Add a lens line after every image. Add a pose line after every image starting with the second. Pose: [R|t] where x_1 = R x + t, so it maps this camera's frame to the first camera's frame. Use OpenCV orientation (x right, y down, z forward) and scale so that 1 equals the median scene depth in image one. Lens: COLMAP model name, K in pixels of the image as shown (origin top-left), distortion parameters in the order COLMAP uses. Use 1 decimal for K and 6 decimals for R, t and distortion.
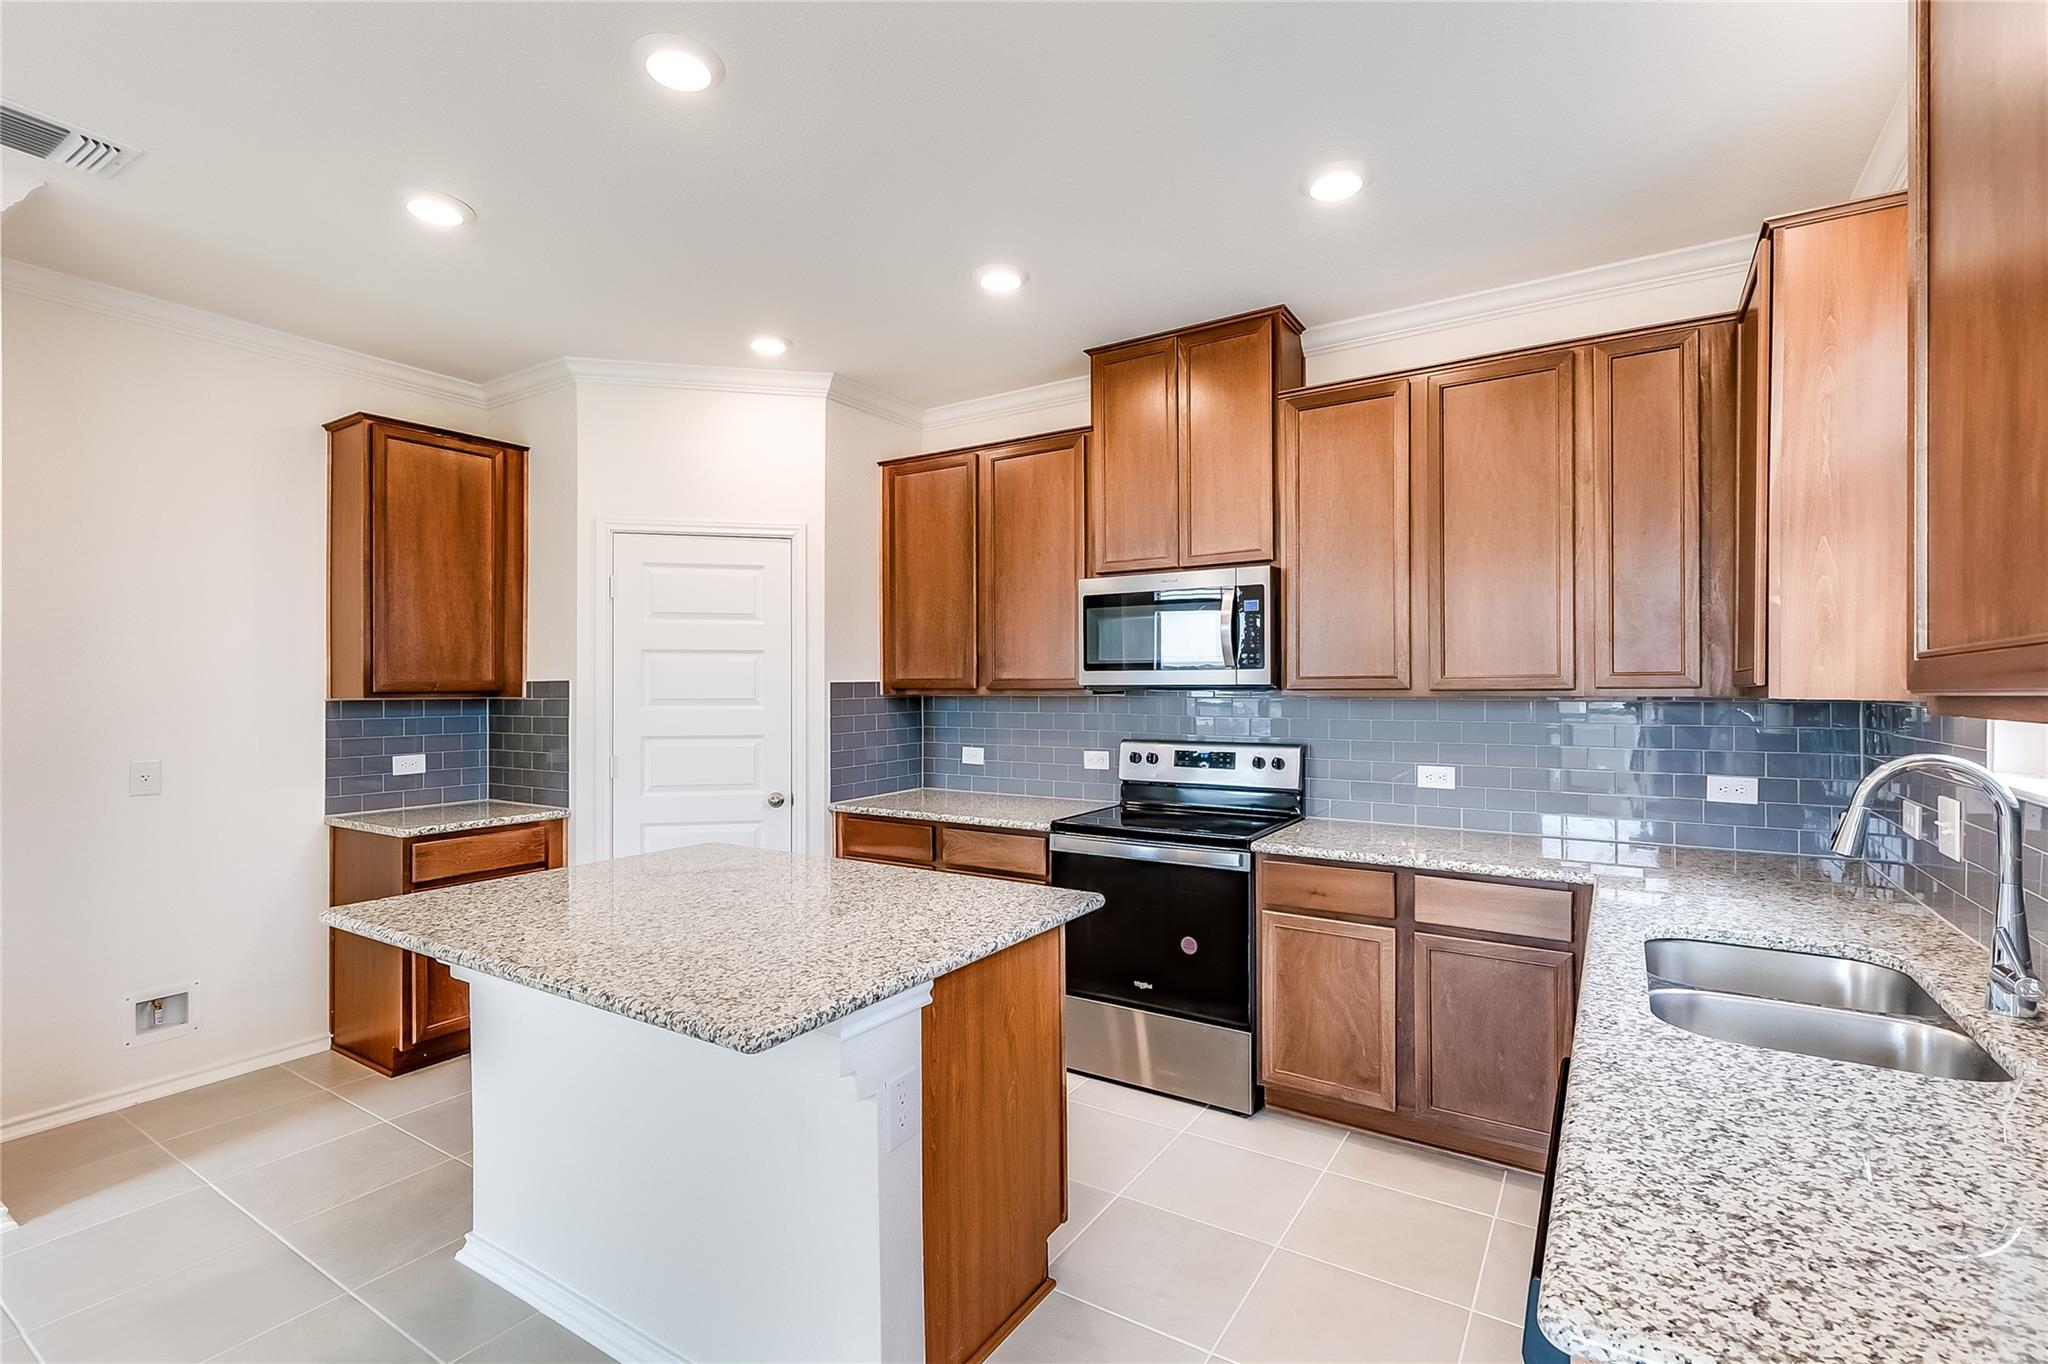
lens RADIAL K [[925.0, 0, 1025.7], [0, 925.0, 684.8], [0, 0, 1]] dist [0.005307, -0.000328]
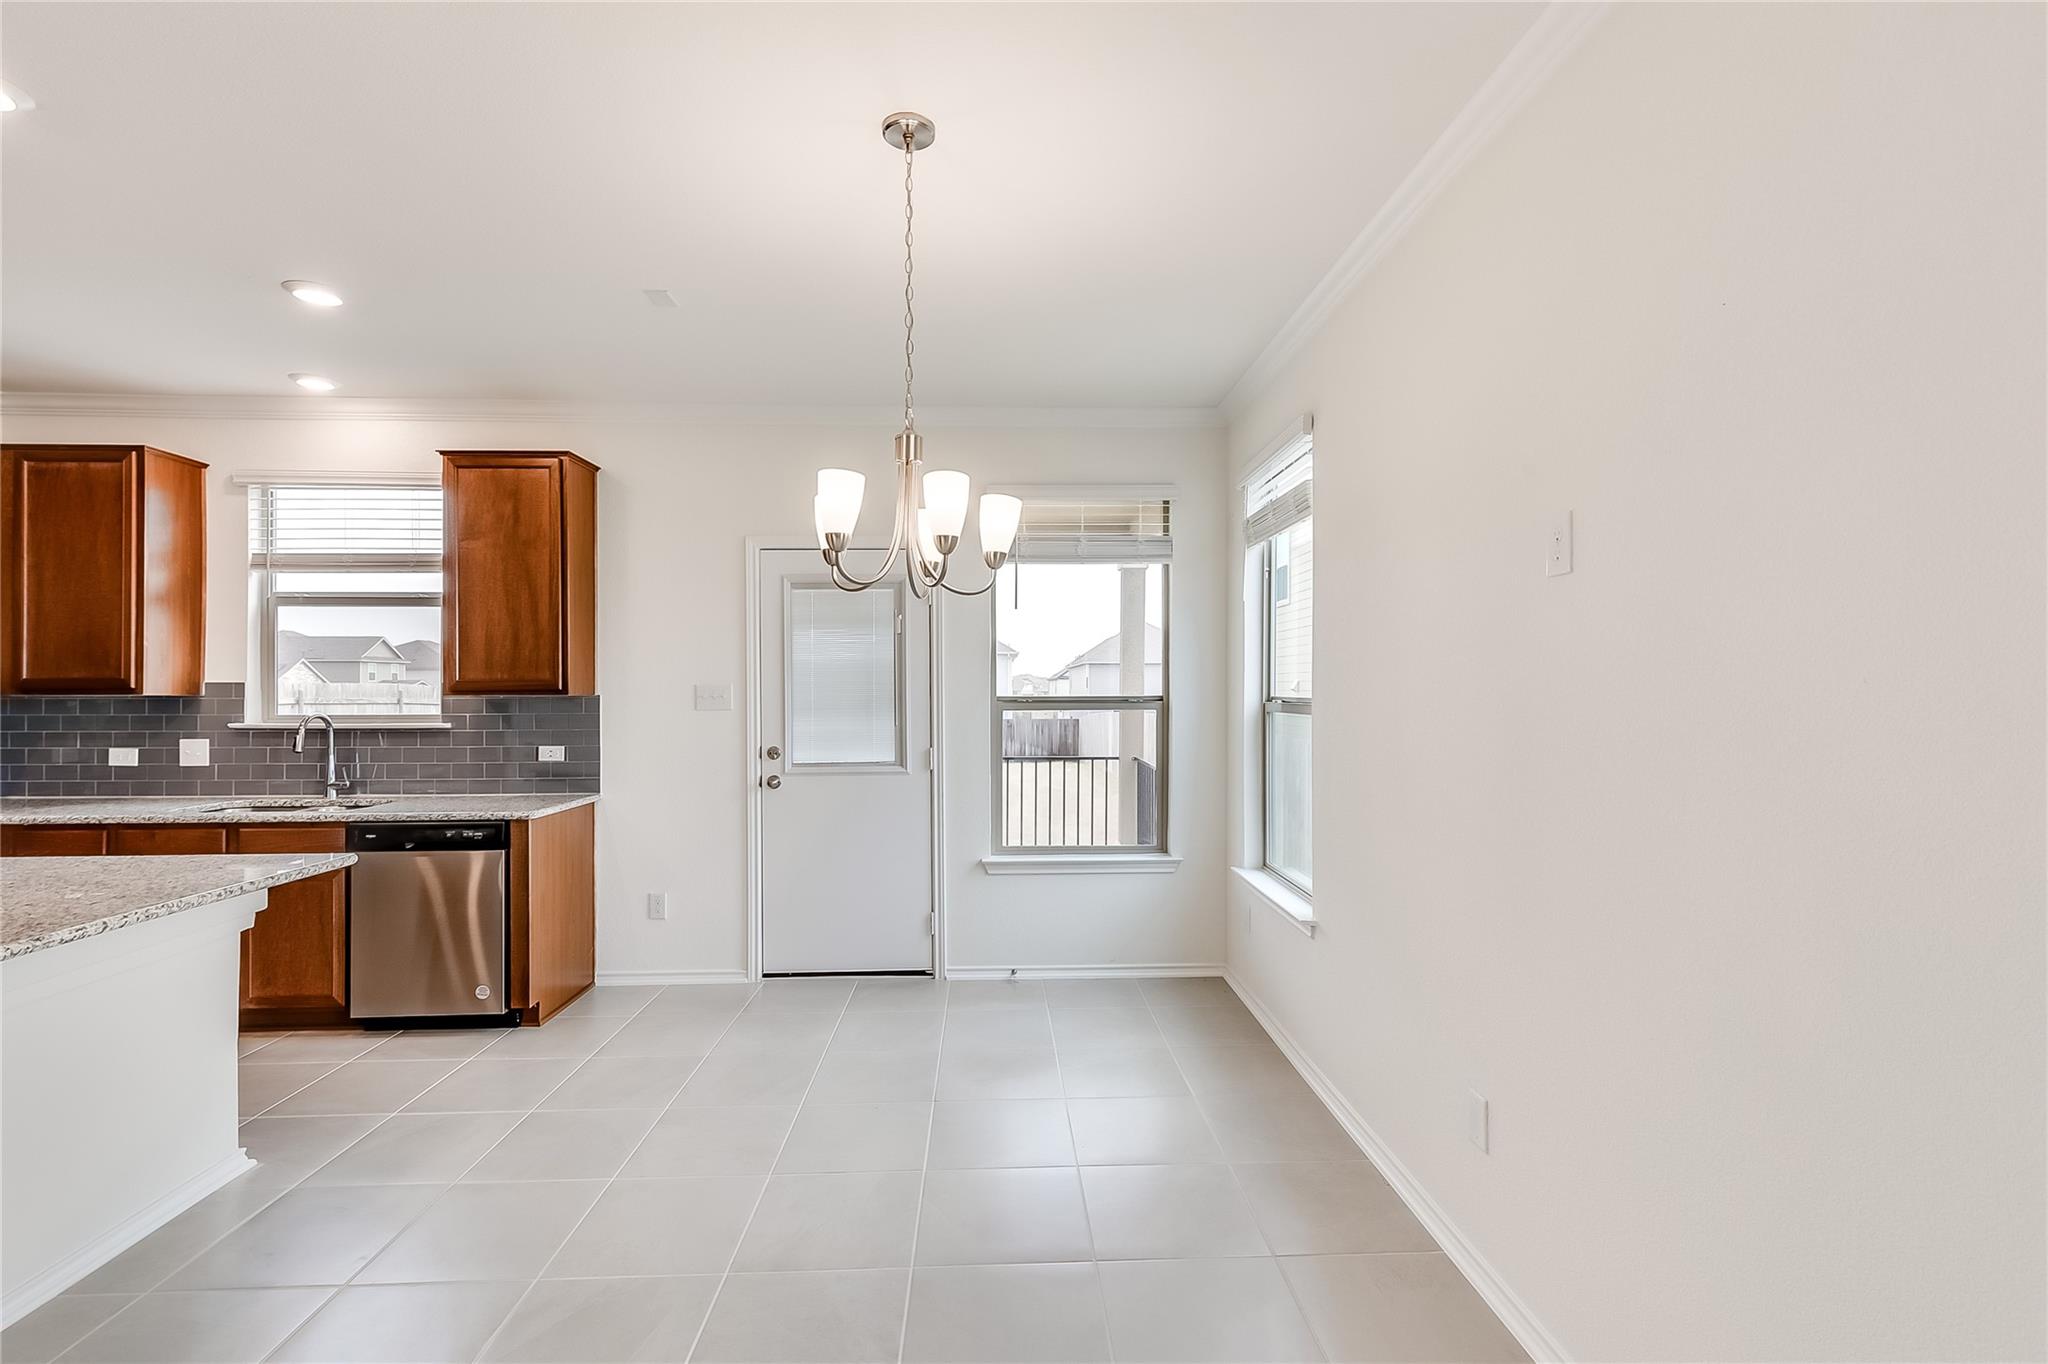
lens RADIAL K [[918.1, 0, 1021.9], [0, 918.1, 686.0], [0, 0, 1]] dist [0.006991, 0.000111]
pose [[-0.572590, 0.004064, 0.819832, -1.027638], [-0.000212, 0.999987, -0.005104, 0.003324], [-0.819842, -0.003096, -0.572581, 0.343455]]
